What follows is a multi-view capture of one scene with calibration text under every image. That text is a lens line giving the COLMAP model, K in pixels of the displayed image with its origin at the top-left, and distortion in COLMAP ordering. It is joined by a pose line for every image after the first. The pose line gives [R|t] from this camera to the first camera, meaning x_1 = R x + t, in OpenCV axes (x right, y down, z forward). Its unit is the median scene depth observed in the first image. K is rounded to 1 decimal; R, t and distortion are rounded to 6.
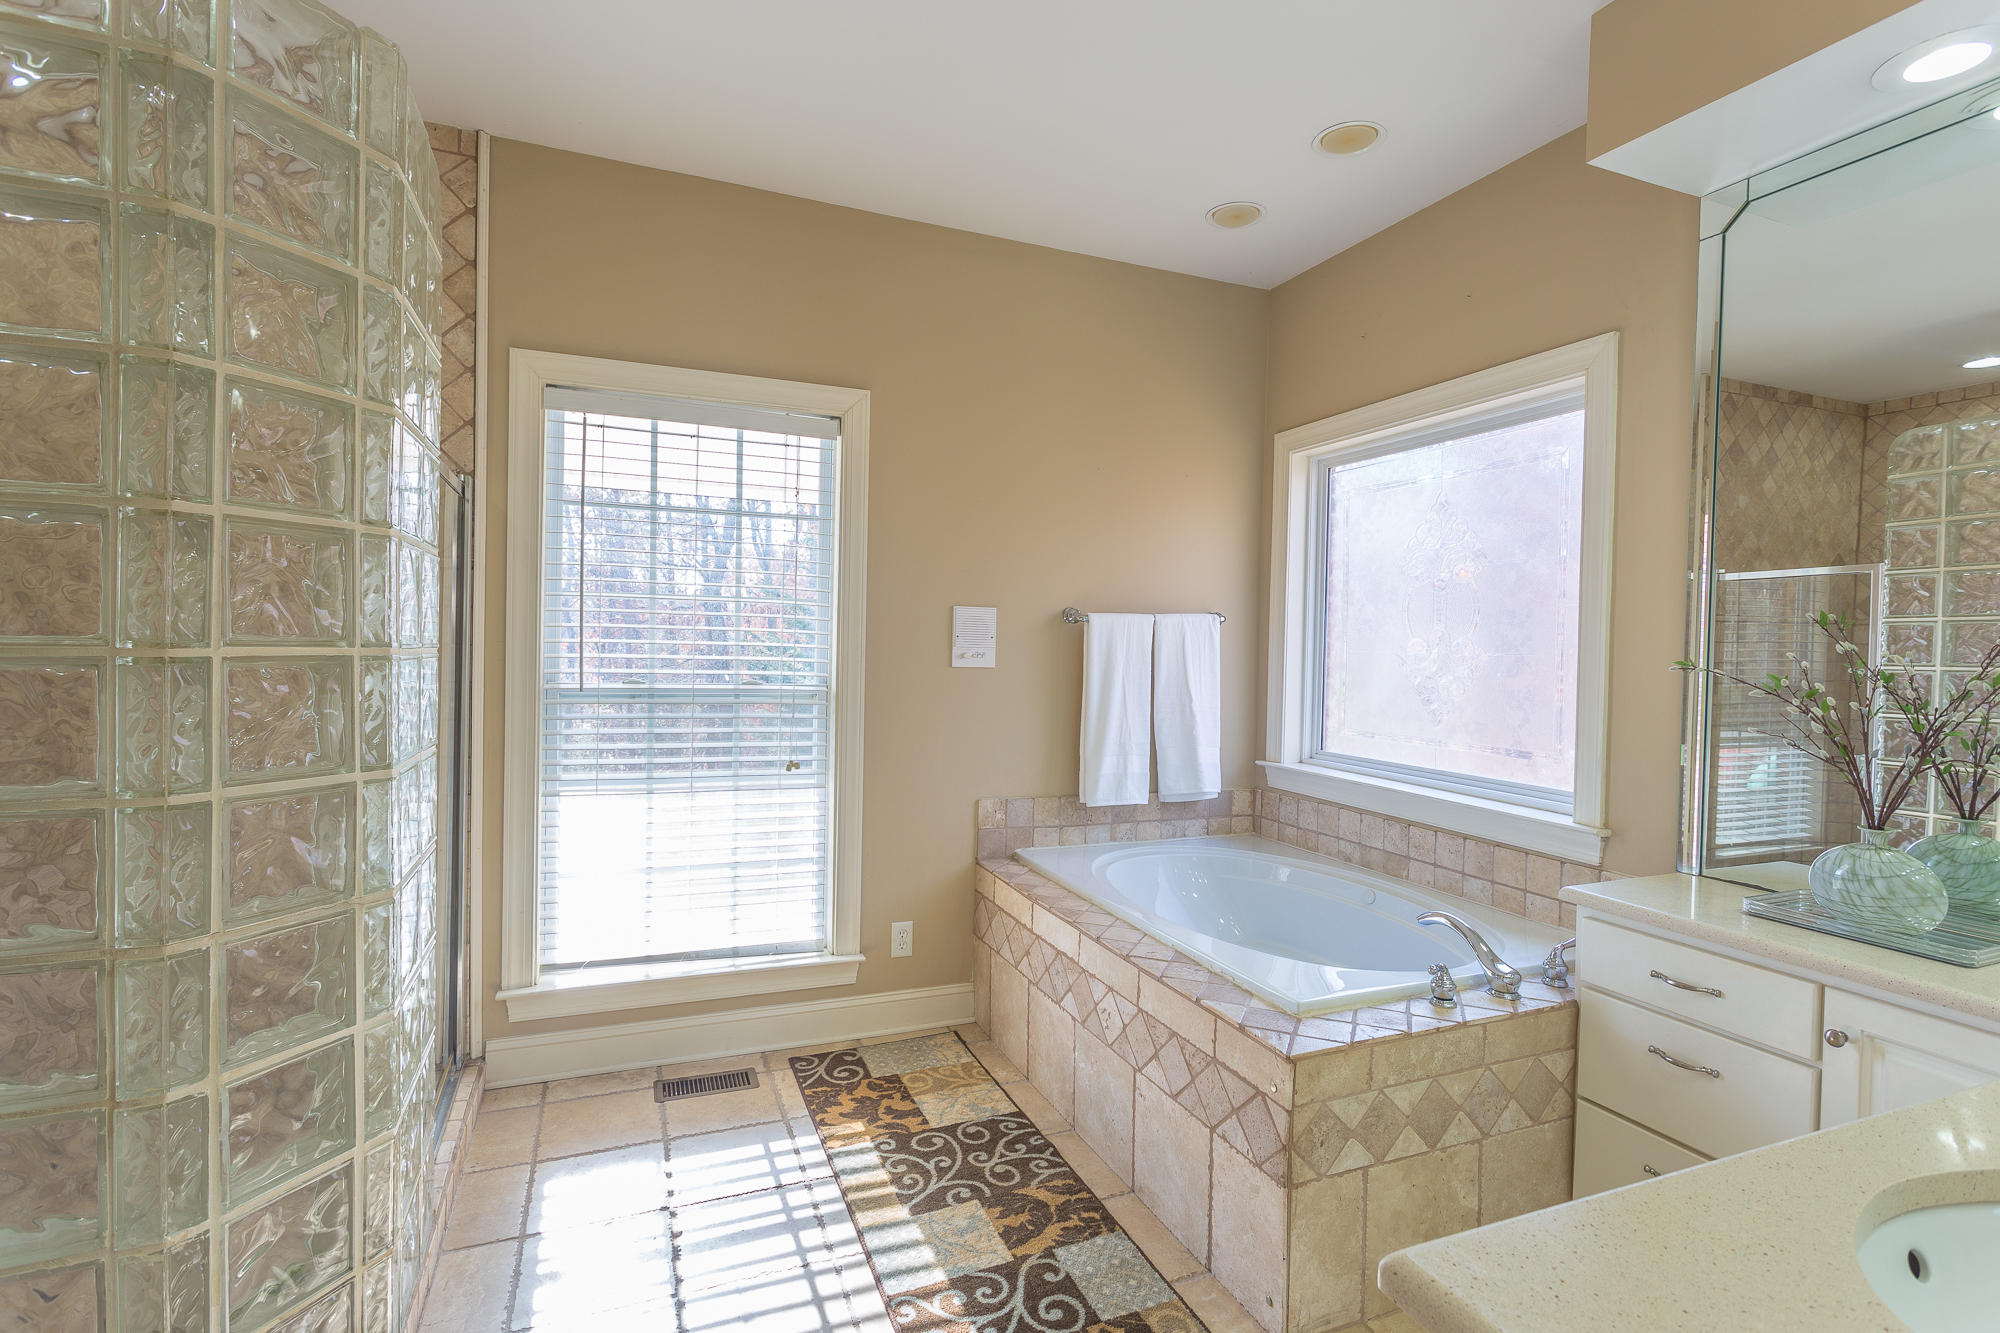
lens RADIAL K [[954.5, 0, 1004.9], [0, 954.5, 667.0], [0, 0, 1]] dist [0.001777, -0.000616]
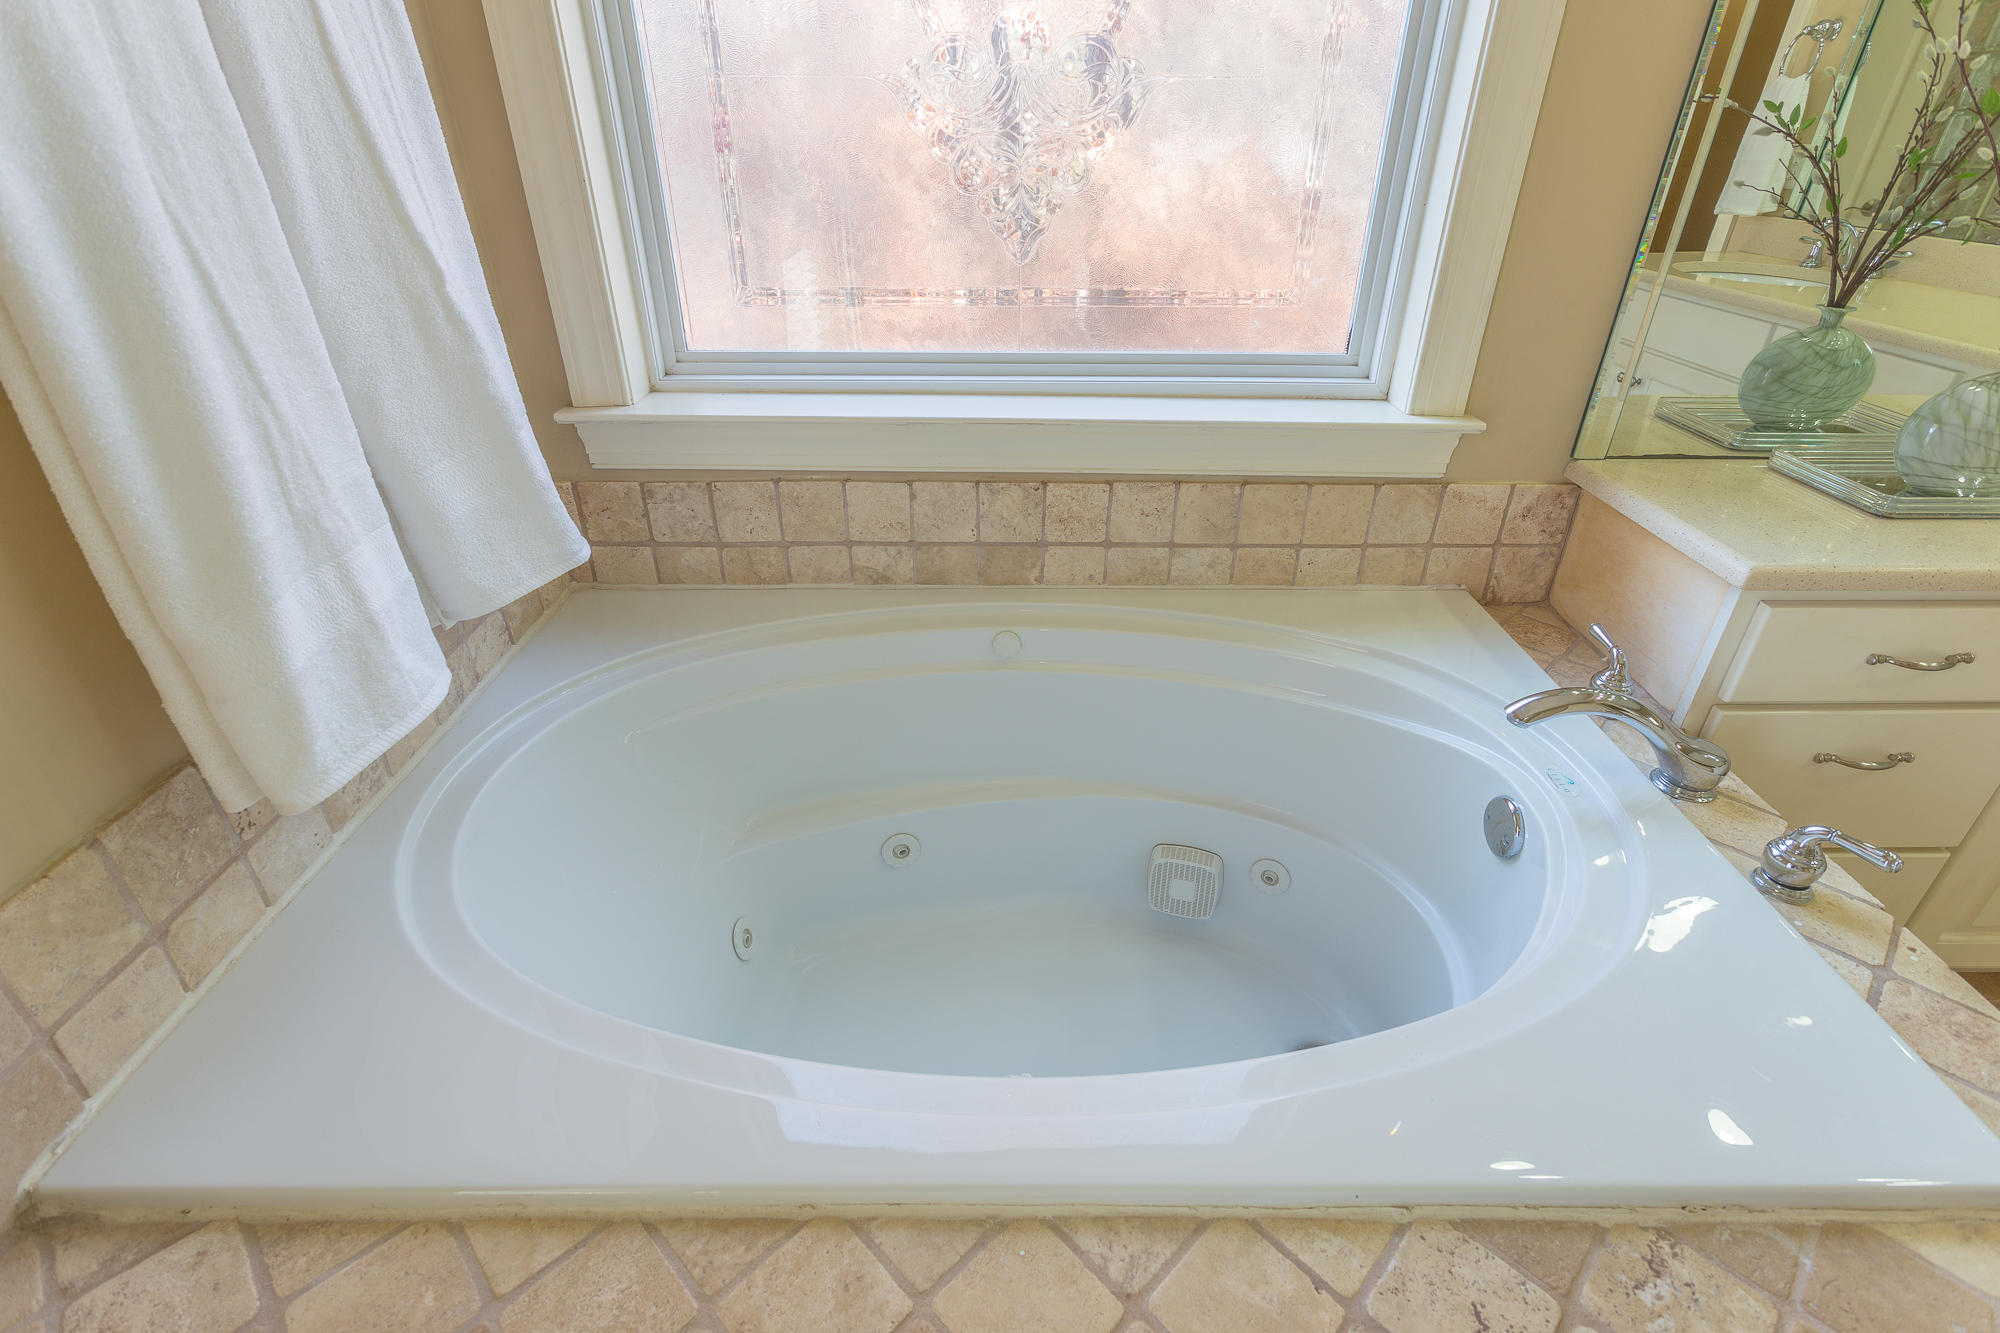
lens RADIAL K [[948.8, 0, 1004.9], [0, 948.8, 657.6], [0, 0, 1]] dist [-0.002672, 0.005495]
pose [[0.380125, -0.476523, 0.792736, -0.021744], [0.026347, 0.862303, 0.505707, -0.007136], [-0.924560, -0.171345, 0.340338, 1.002567]]
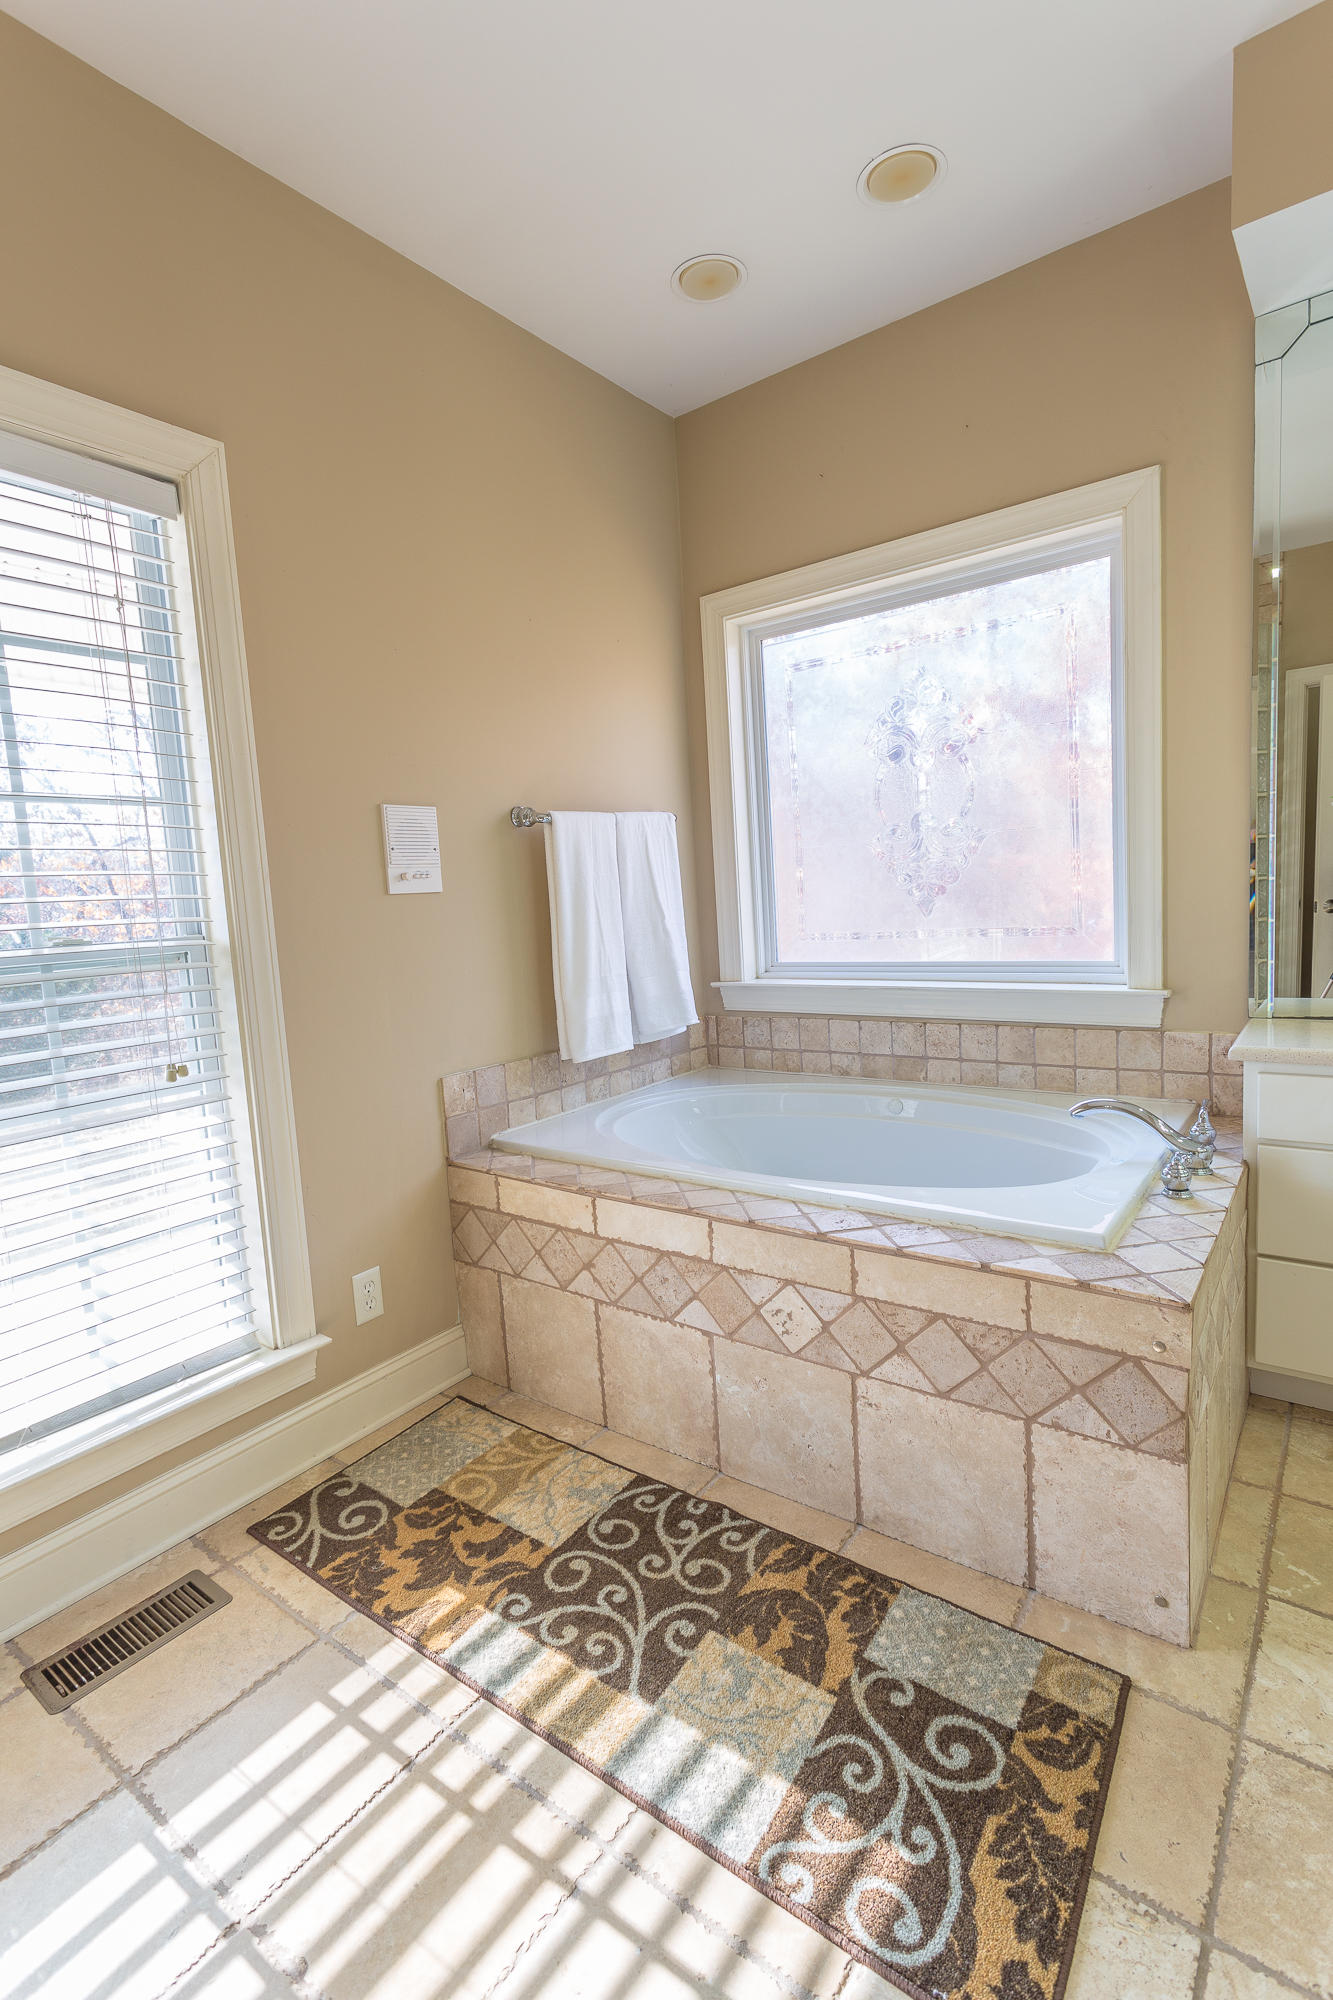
lens RADIAL K [[948.8, 0, 666.5], [0, 948.8, 1000.0], [0, 0, 1]] dist [-0.002672, 0.005495]
pose [[0.856360, -0.130237, 0.499685, -0.302563], [0.090915, 0.990583, 0.102373, 0.030716], [-0.508312, -0.042239, 0.860136, 0.398799]]
